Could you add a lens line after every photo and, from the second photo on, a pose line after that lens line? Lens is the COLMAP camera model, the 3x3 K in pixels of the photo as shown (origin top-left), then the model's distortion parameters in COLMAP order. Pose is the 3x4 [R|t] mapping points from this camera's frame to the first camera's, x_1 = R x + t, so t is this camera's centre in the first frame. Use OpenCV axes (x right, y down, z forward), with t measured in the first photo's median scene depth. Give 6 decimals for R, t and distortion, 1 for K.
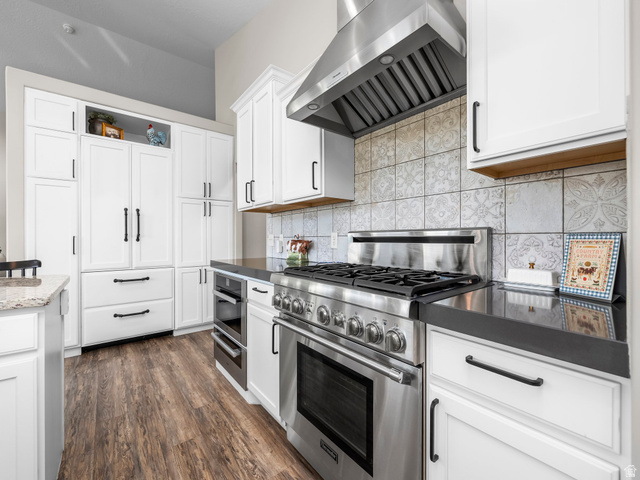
lens RADIAL K [[267.6, 0, 317.9], [0, 267.6, 240.2], [0, 0, 1]] dist [-0.001022, -0.000076]
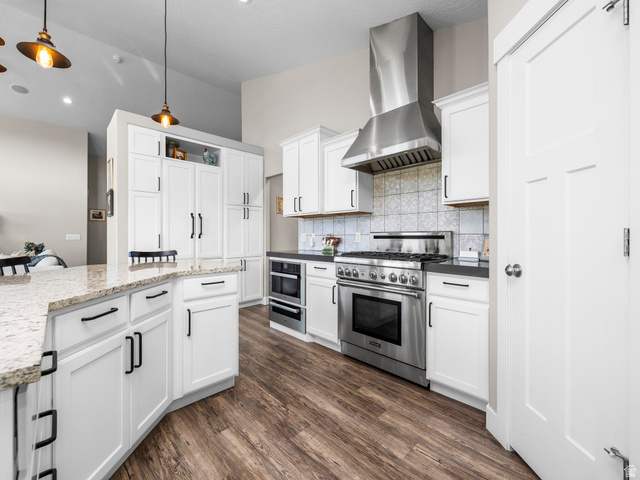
lens RADIAL K [[268.2, 0, 317.4], [0, 268.2, 236.7], [0, 0, 1]] dist [-0.000562, -0.000077]
pose [[0.994742, 0.000599, 0.102411, -0.391787], [-0.000257, 0.999994, -0.003354, 0.001397], [-0.102413, 0.003310, 0.994736, -0.620657]]
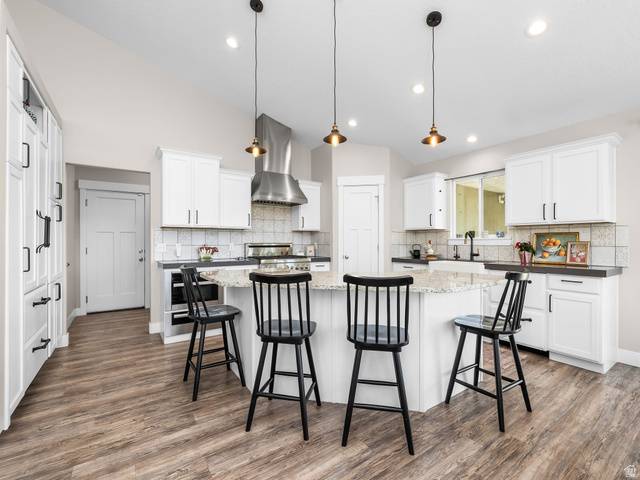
lens RADIAL K [[288.4, 0, 320.0], [0, 288.4, 240.0], [0, 0, 1]] dist [-0.010234, 0.000098]
pose [[0.061694, 0.009475, 0.998050, -2.474773], [0.004971, 0.999940, -0.009800, -0.033743], [-0.998083, 0.005566, 0.061643, 0.208569]]
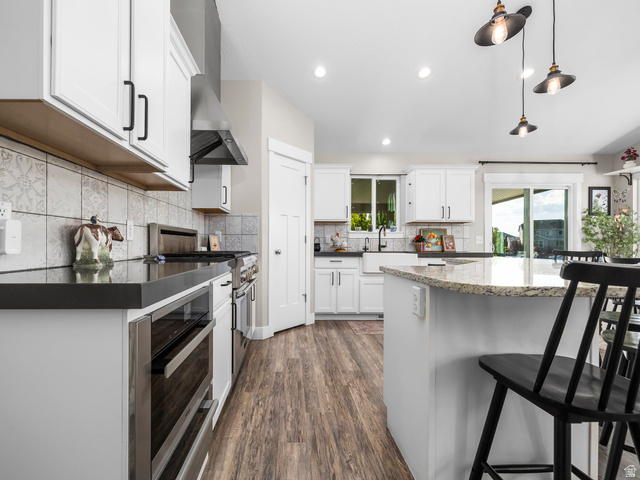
lens RADIAL K [[277.9, 0, 290.8], [0, 277.9, 245.1], [0, 0, 1]] dist [-0.000112, 0.000014]
pose [[-0.785412, -0.002960, 0.618966, -0.971015], [-0.000604, 0.999992, 0.004017, 0.048519], [-0.618973, 0.002781, -0.785407, 1.583826]]
